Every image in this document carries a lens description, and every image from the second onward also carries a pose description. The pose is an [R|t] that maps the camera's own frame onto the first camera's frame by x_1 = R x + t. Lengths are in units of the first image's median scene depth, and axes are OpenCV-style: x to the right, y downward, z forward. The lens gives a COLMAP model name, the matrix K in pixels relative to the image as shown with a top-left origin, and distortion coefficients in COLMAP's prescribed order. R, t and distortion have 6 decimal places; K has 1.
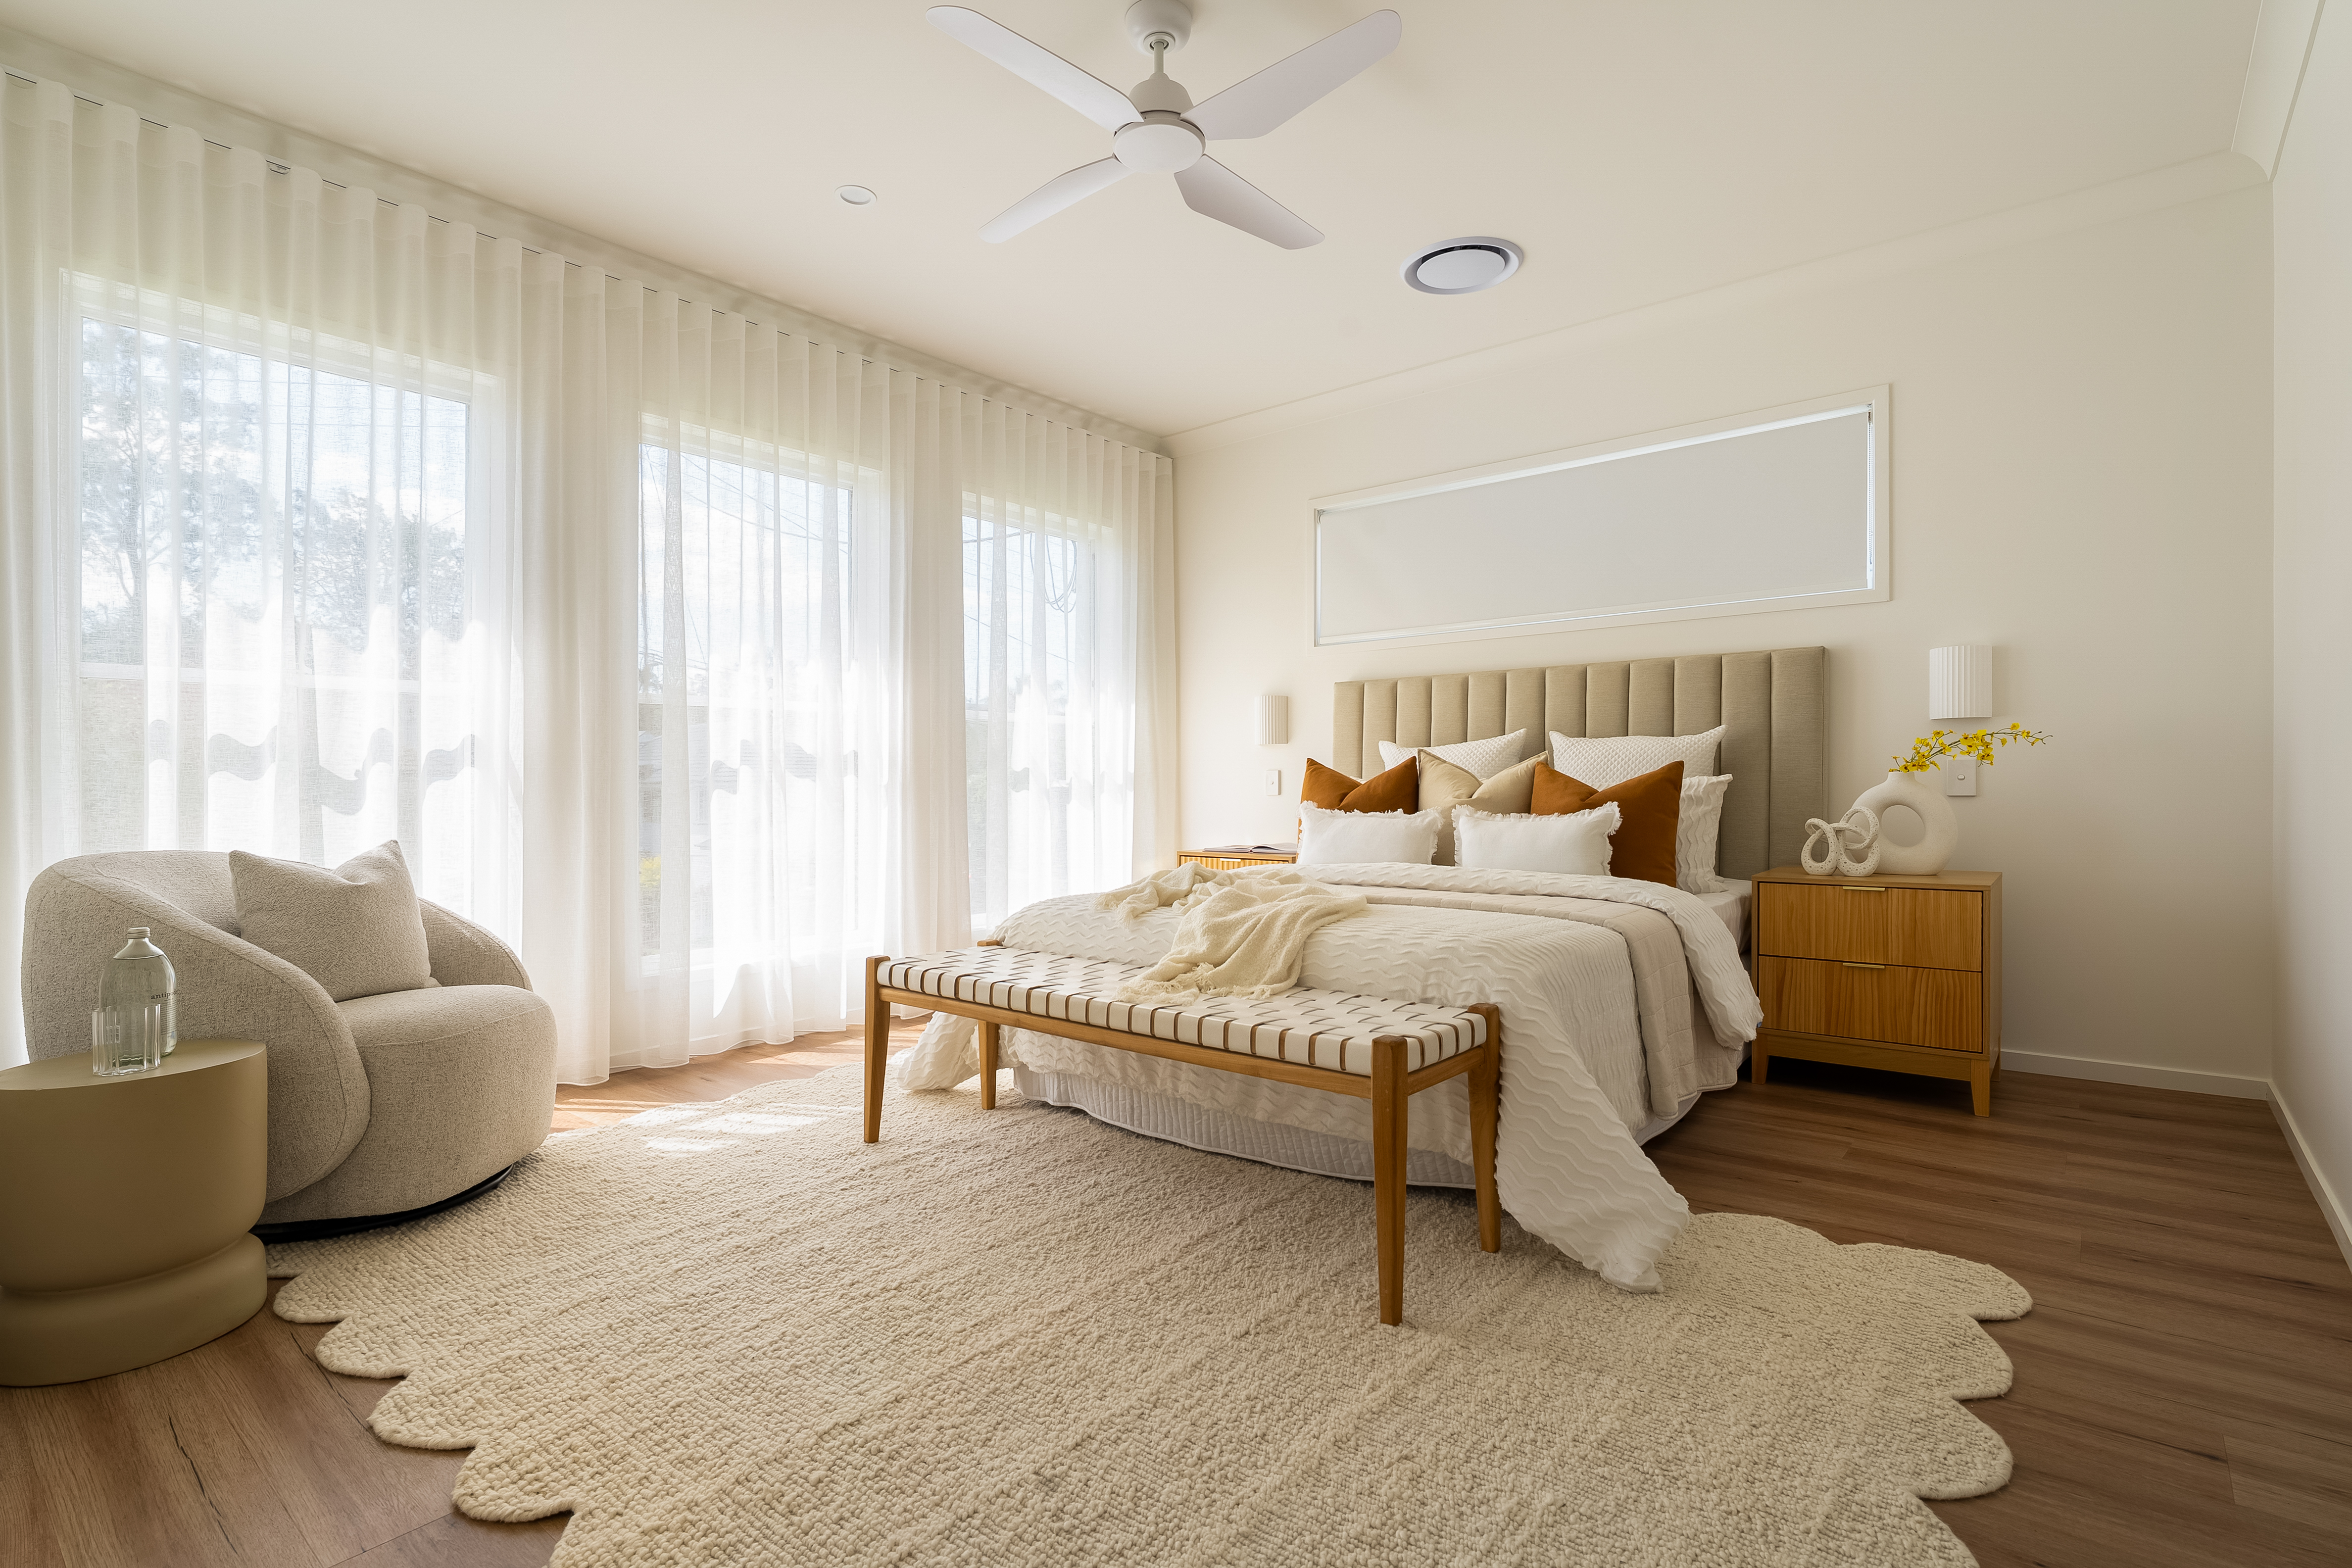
lens RADIAL K [[1113.8, 0, 1176.0], [0, 1113.8, 784.0], [0, 0, 1]] dist [0.000388, -0.000077]
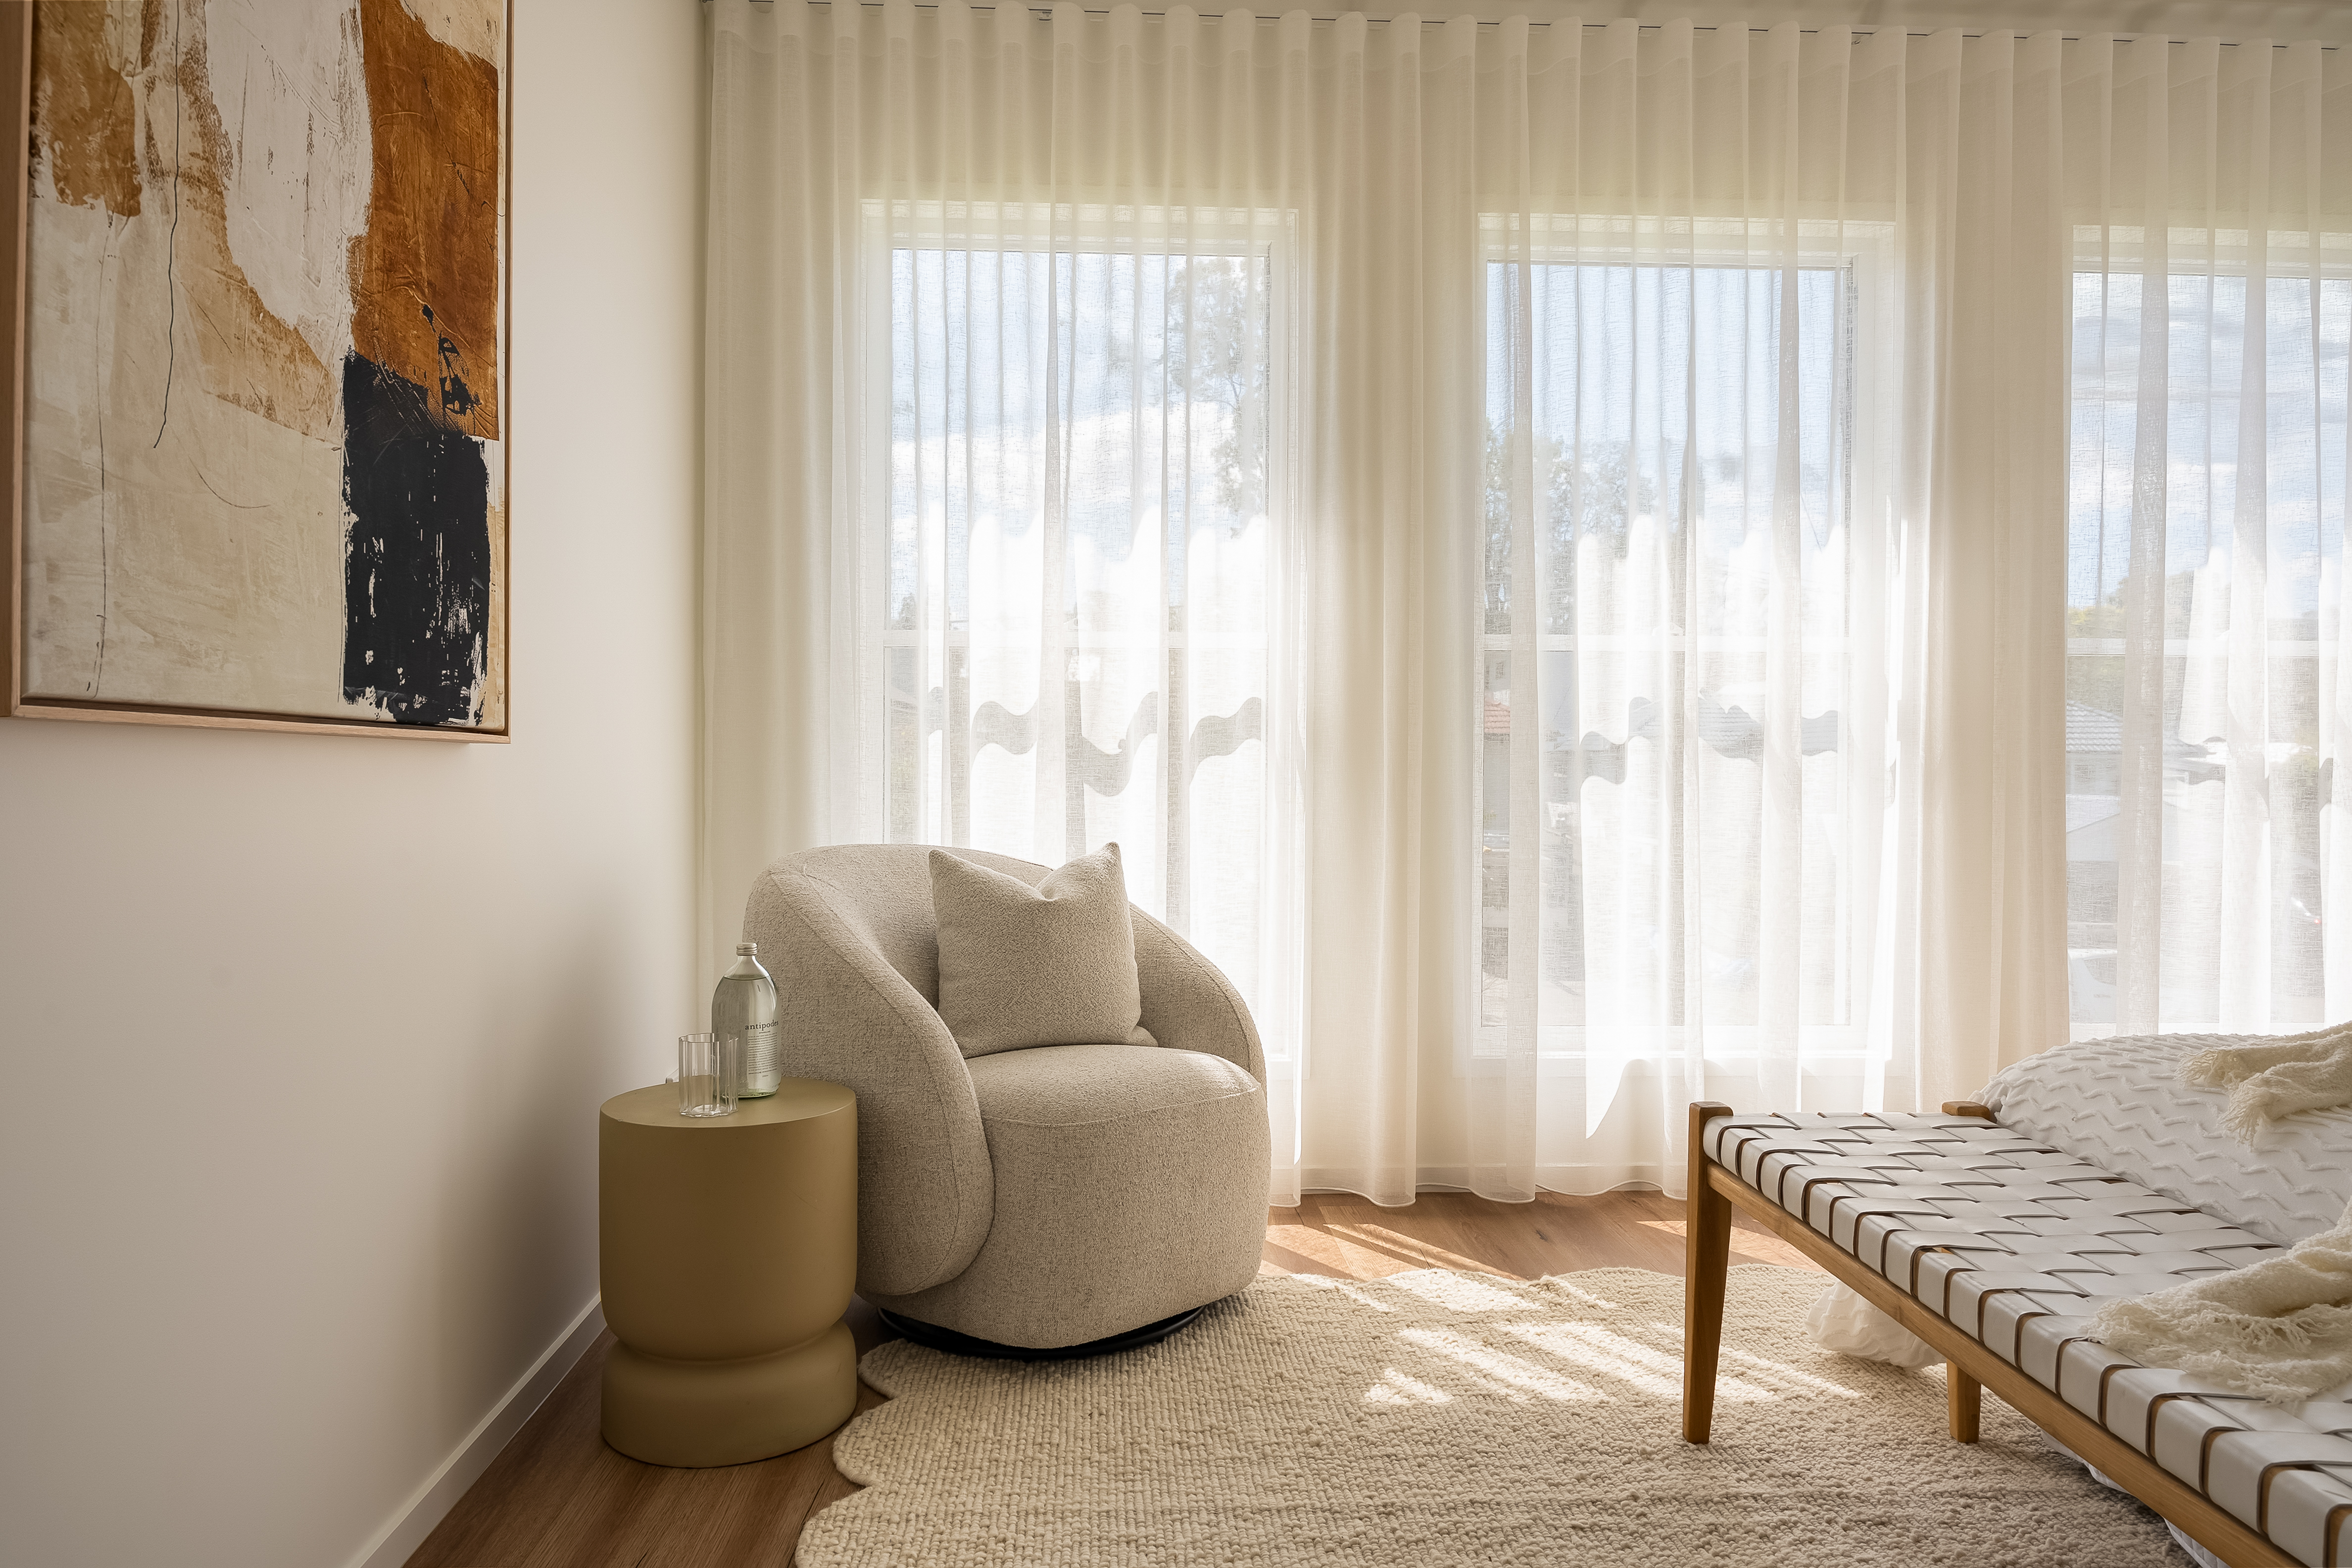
lens RADIAL K [[1603.5, 0, 1175.1], [0, 1603.5, 701.3], [0, 0, 1]] dist [-0.028831, 0.031348]
pose [[0.676200, -0.002849, -0.736713, 0.132910], [-0.011936, 0.999819, -0.014823, -0.028393], [0.736622, 0.018817, 0.676043, 0.272468]]
